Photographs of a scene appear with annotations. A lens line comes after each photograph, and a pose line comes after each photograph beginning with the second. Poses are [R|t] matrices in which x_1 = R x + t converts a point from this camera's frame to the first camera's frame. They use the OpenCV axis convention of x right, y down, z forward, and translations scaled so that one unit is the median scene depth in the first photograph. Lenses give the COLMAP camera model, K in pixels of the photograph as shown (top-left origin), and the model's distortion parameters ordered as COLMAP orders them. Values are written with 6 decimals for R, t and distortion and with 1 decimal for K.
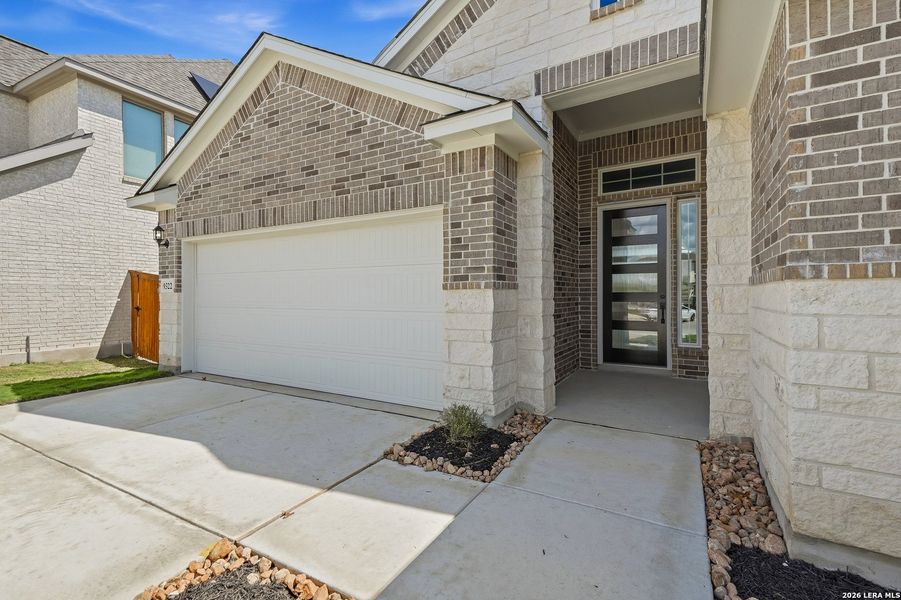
lens RADIAL K [[415.5, 0, 438.5], [0, 415.5, 296.3], [0, 0, 1]] dist [0.050654, -0.019768]
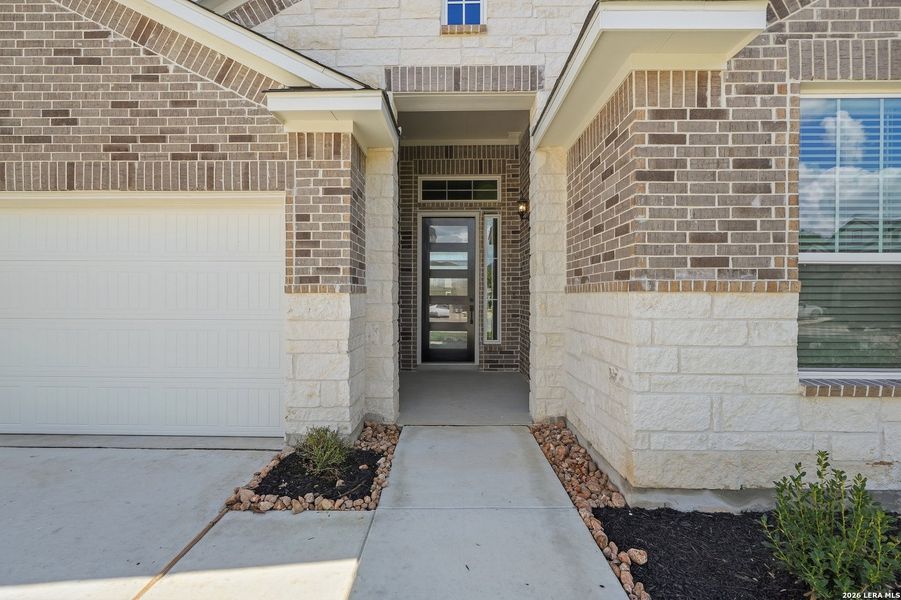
lens RADIAL K [[424.5, 0, 446.7], [0, 424.5, 302.1], [0, 0, 1]] dist [-0.019828, 0.007362]
pose [[0.858163, -0.002442, 0.513372, -0.148324], [-0.004601, 0.999912, 0.012448, -0.009905], [-0.513357, -0.013045, 0.858076, 0.101439]]
